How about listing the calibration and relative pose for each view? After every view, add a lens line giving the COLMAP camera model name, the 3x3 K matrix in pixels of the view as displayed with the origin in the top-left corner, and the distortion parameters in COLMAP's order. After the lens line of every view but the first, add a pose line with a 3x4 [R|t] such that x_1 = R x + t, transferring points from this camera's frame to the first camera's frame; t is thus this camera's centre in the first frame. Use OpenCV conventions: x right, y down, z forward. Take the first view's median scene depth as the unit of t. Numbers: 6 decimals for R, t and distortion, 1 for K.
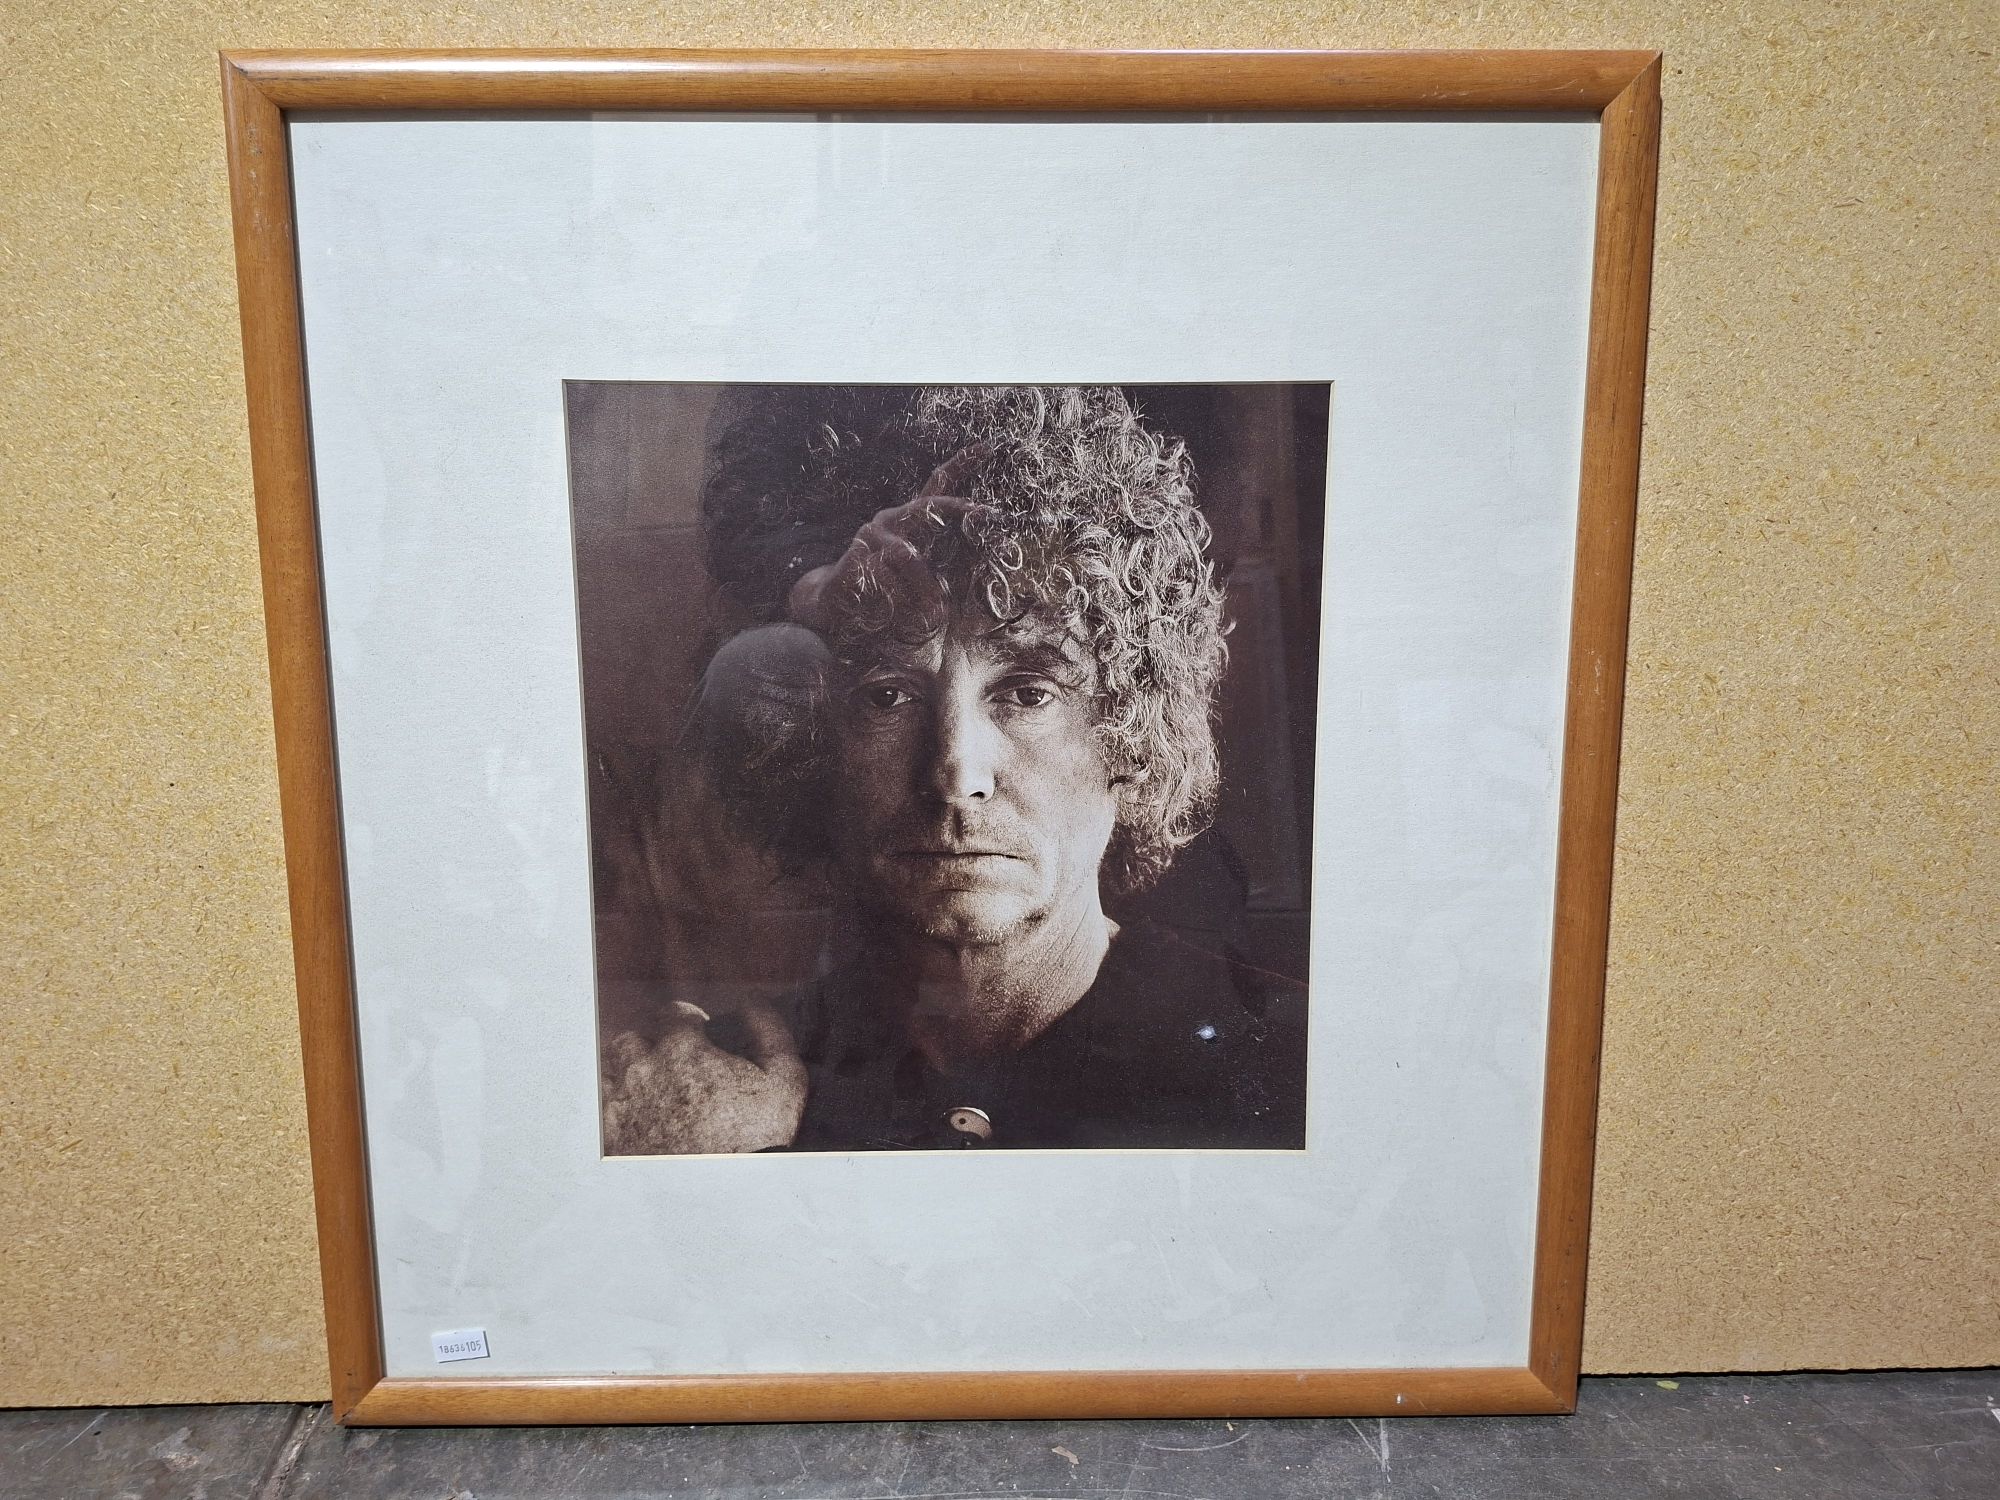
lens RADIAL K [[1321.0, 0, 999.4], [0, 1321.0, 756.4], [0, 0, 1]] dist [-0.000103, -0.007342]
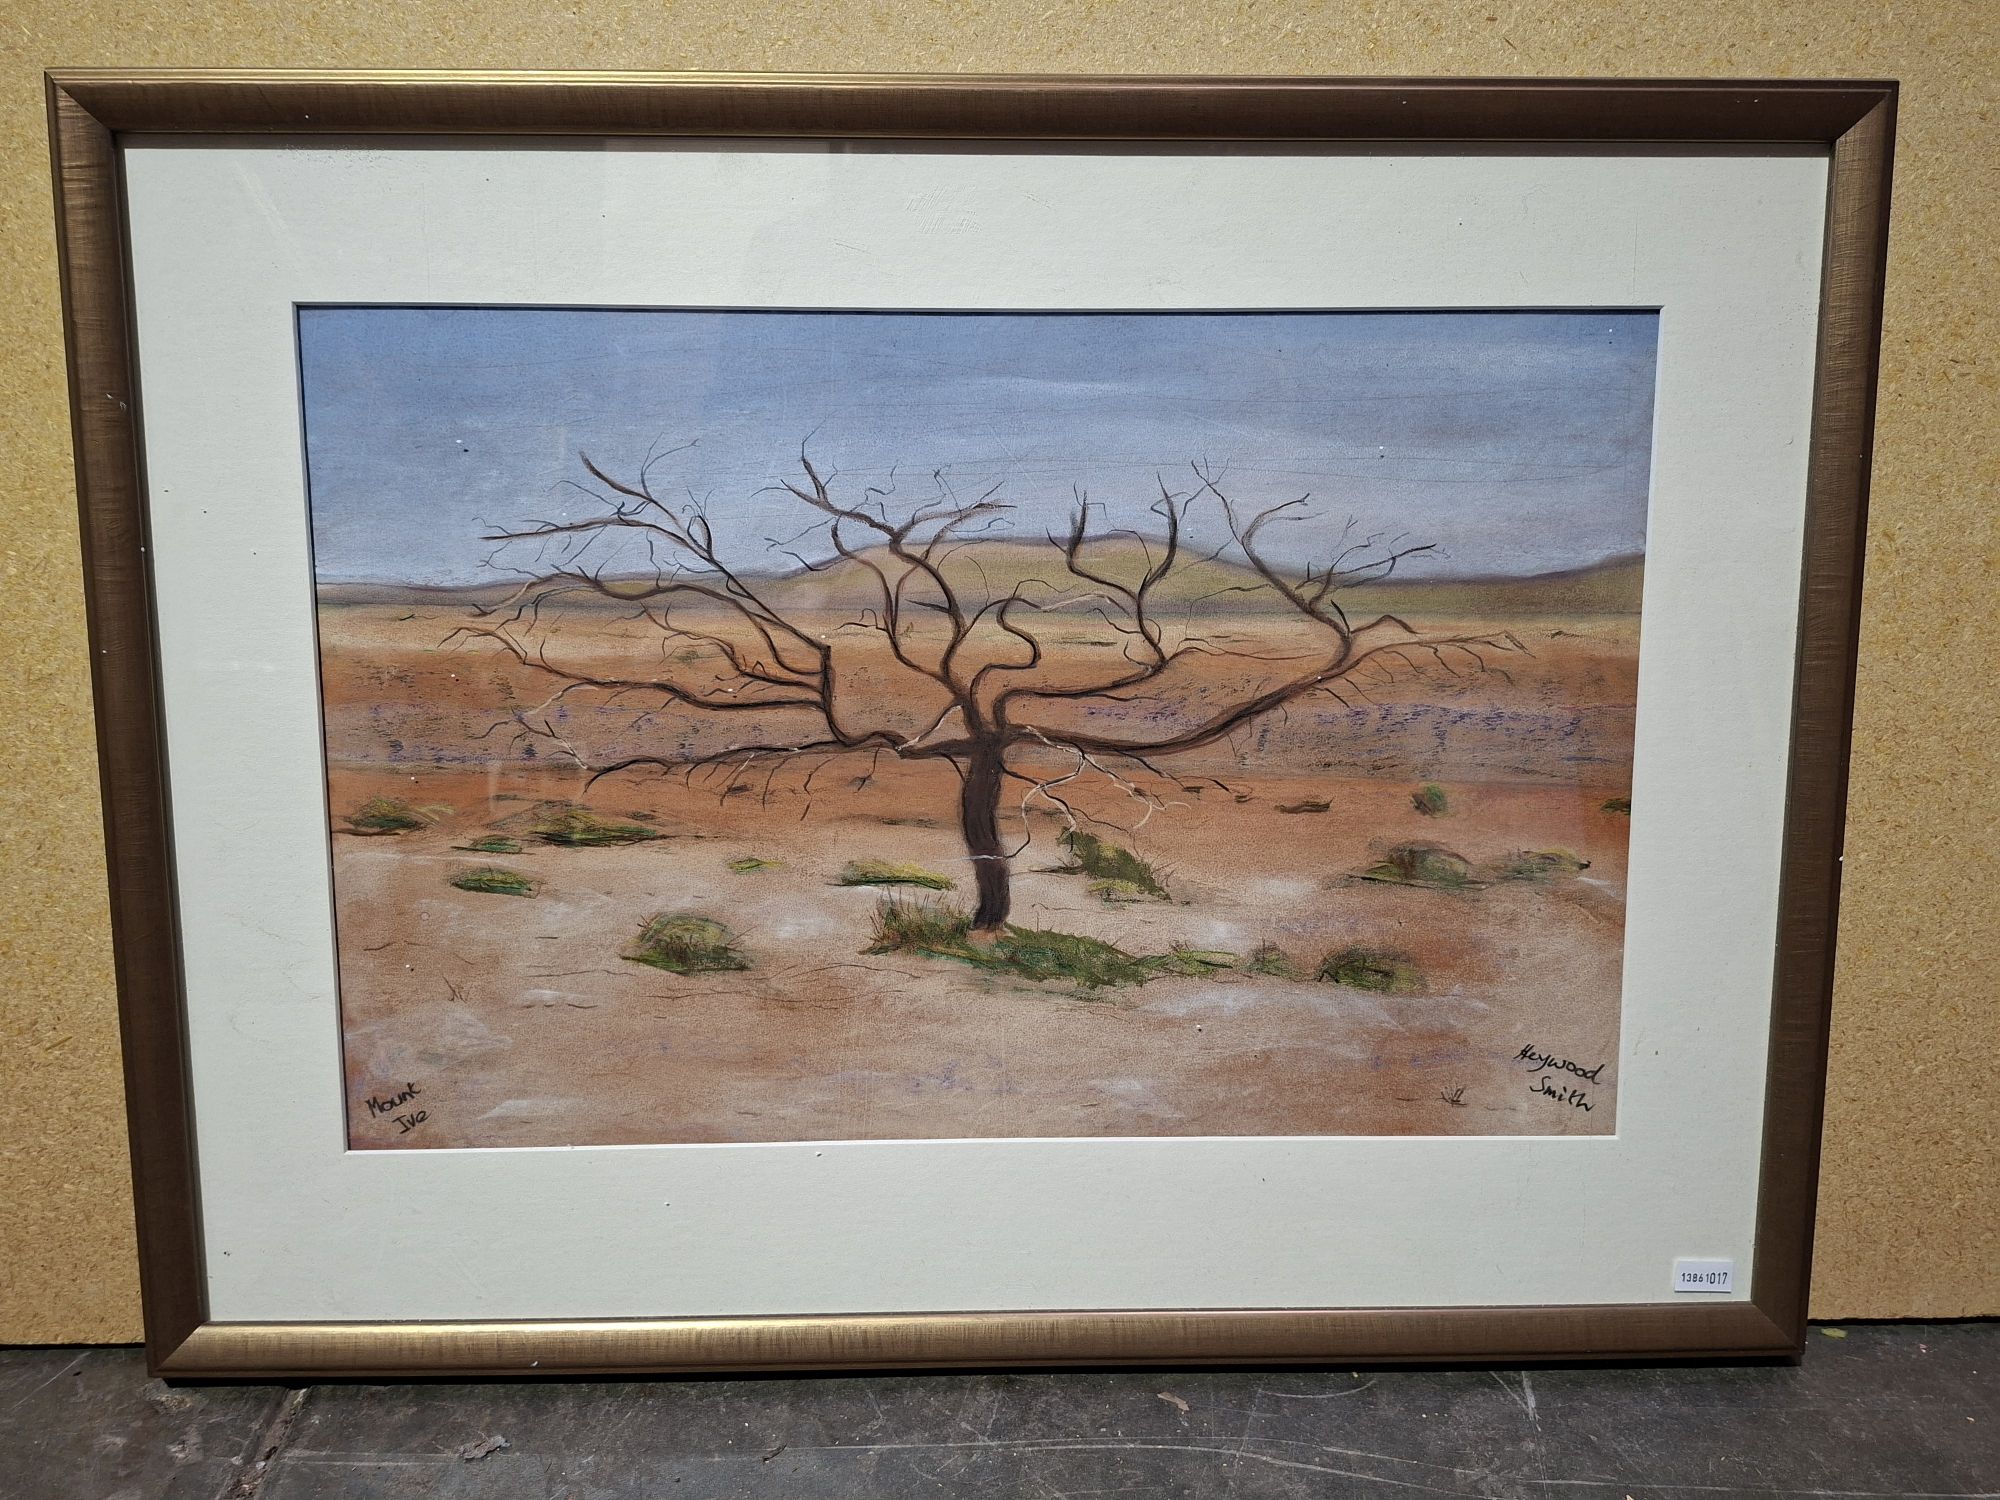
lens RADIAL K [[1321.0, 0, 997.5], [0, 1321.0, 767.9], [0, 0, 1]] dist [-0.000103, -0.007342]
pose [[0.999919, 0.009981, 0.007923, -0.079279], [-0.009717, 0.999419, -0.032681, 0.132937], [-0.008244, 0.032601, 0.999434, 0.098326]]
